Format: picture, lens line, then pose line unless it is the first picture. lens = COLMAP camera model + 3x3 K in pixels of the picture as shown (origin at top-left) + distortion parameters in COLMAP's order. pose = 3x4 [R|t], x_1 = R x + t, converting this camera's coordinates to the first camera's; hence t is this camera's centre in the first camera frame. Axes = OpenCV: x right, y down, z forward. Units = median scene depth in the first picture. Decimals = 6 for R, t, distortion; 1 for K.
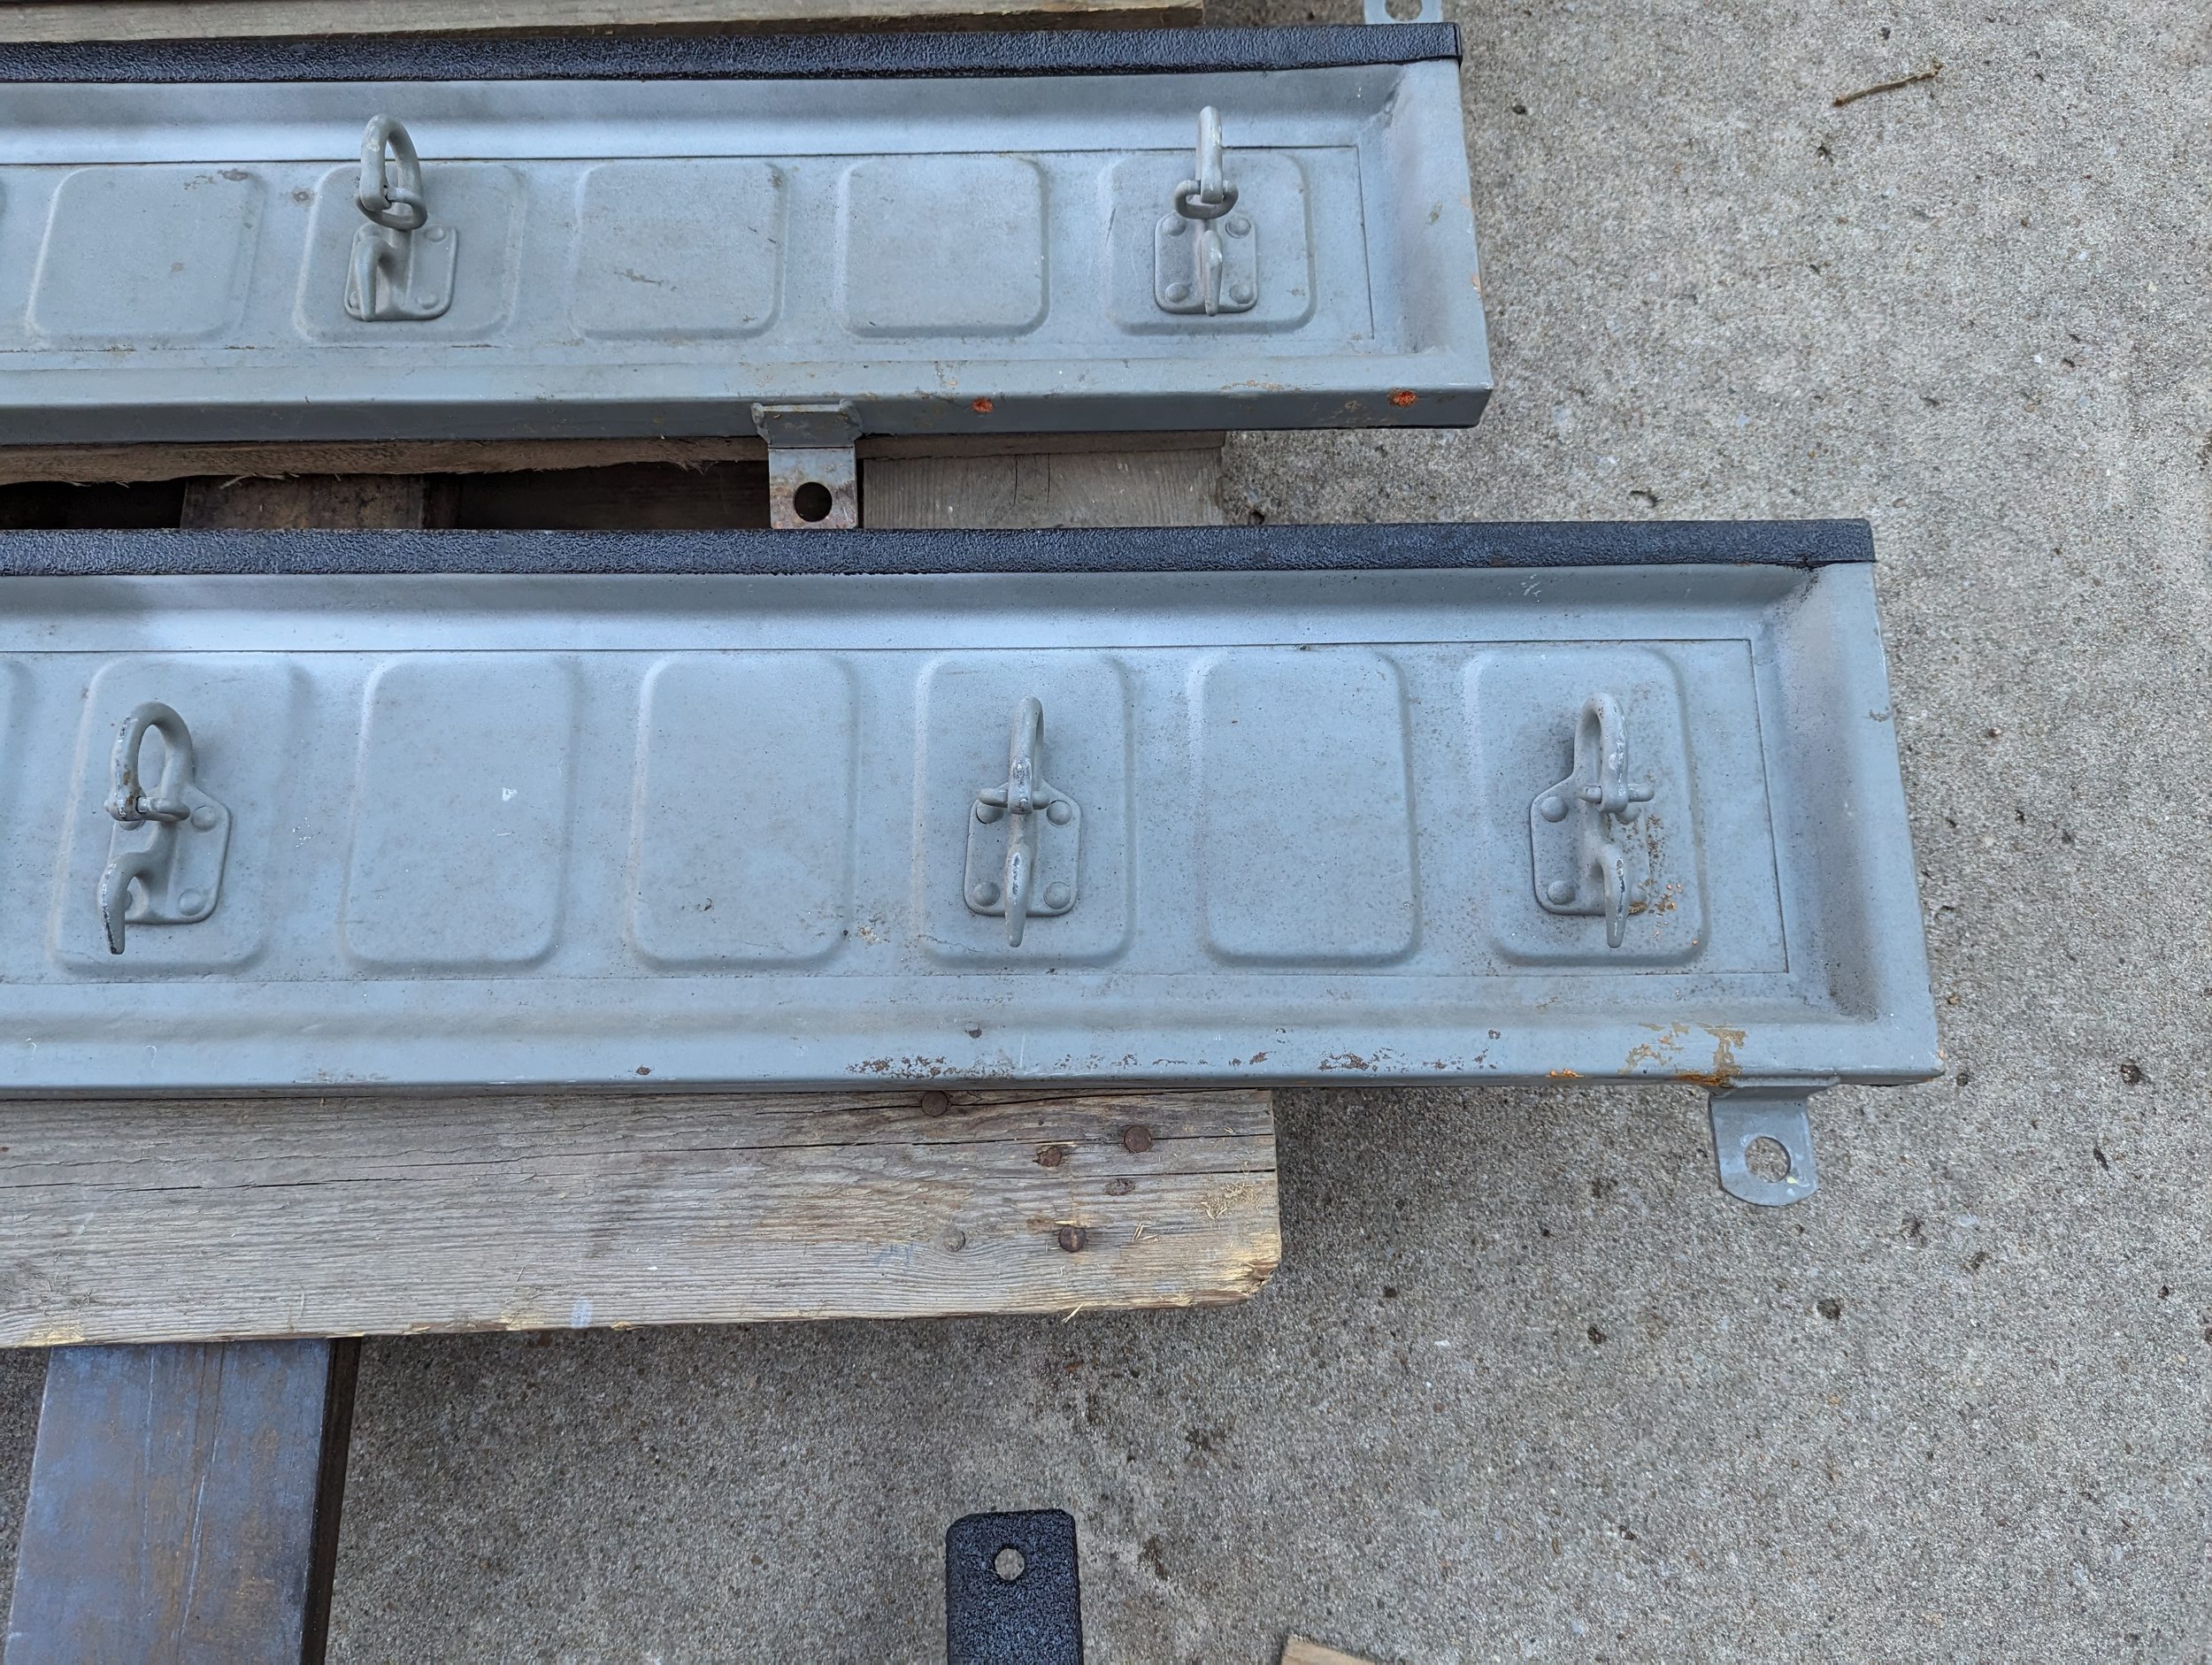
lens RADIAL K [[1570.4, 0, 1085.8], [0, 1570.4, 808.2], [0, 0, 1]] dist [0.052569, -0.051224]
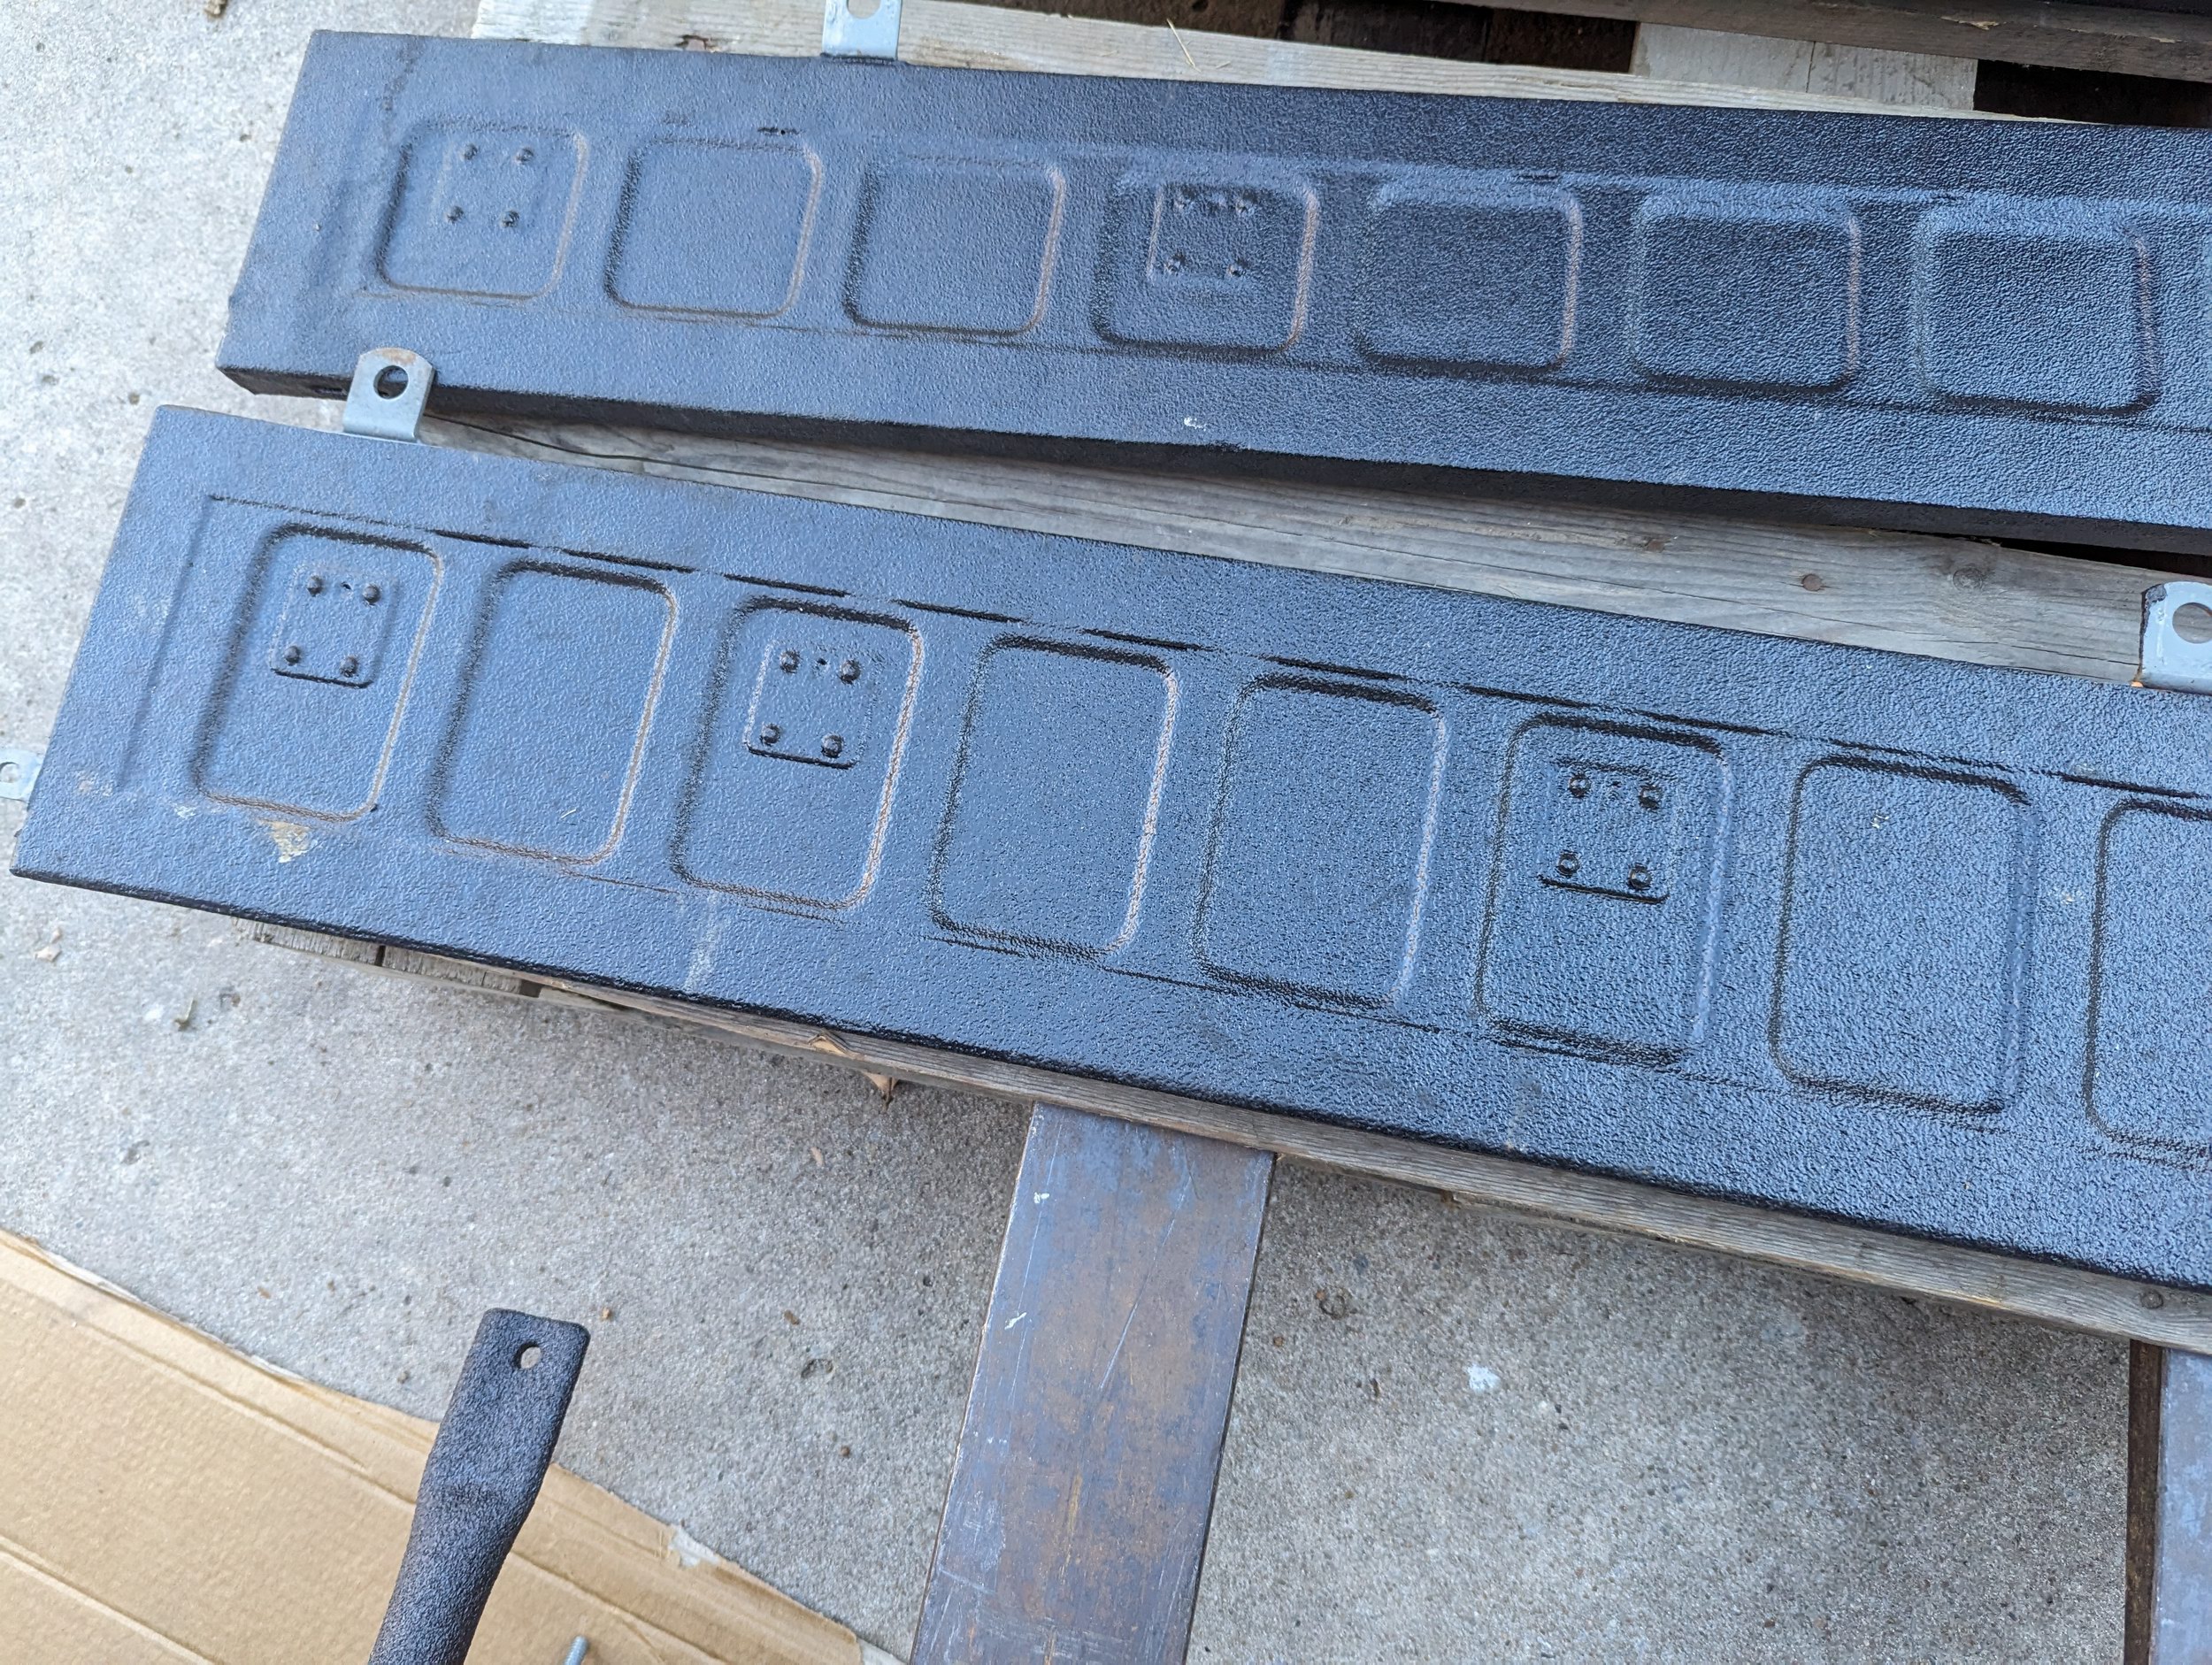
lens RADIAL K [[1570.4, 0, 1090.6], [0, 1570.4, 803.1], [0, 0, 1]] dist [0.052569, -0.051224]
pose [[0.965750, 0.213316, -0.147727, -1.016692], [-0.206740, 0.976633, 0.058706, 0.063258], [0.156798, -0.026154, 0.987284, -0.094454]]
